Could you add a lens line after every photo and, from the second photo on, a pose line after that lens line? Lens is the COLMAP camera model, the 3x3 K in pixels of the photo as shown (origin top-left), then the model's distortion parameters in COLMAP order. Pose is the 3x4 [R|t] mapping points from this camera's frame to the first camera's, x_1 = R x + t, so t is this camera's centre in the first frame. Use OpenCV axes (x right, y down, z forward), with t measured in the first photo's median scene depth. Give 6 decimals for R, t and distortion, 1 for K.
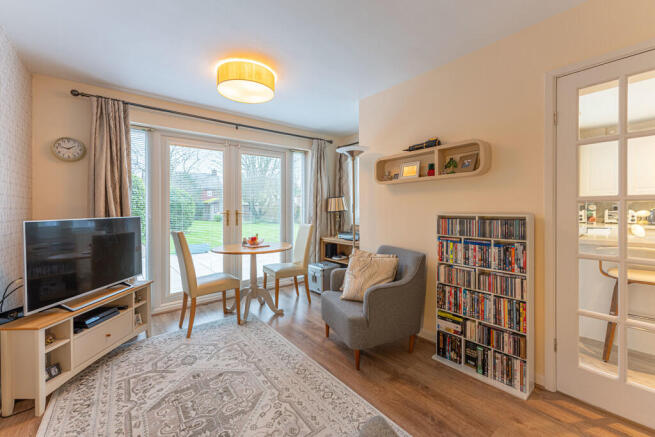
lens RADIAL K [[265.0, 0, 326.8], [0, 265.0, 213.0], [0, 0, 1]] dist [0.009721, 0.000261]
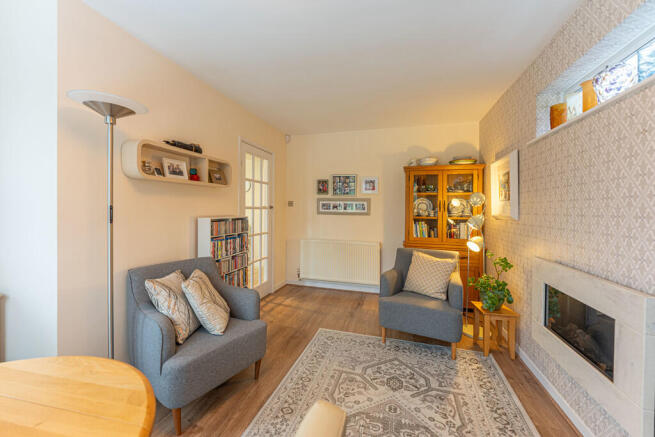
lens RADIAL K [[265.0, 0, 326.6], [0, 265.0, 213.7], [0, 0, 1]] dist [0.009721, 0.000261]
pose [[-0.576077, -0.006593, 0.817369, -0.858011], [0.010309, 0.999829, 0.015330, -0.027735], [-0.817331, 0.017258, -0.575910, 1.395261]]
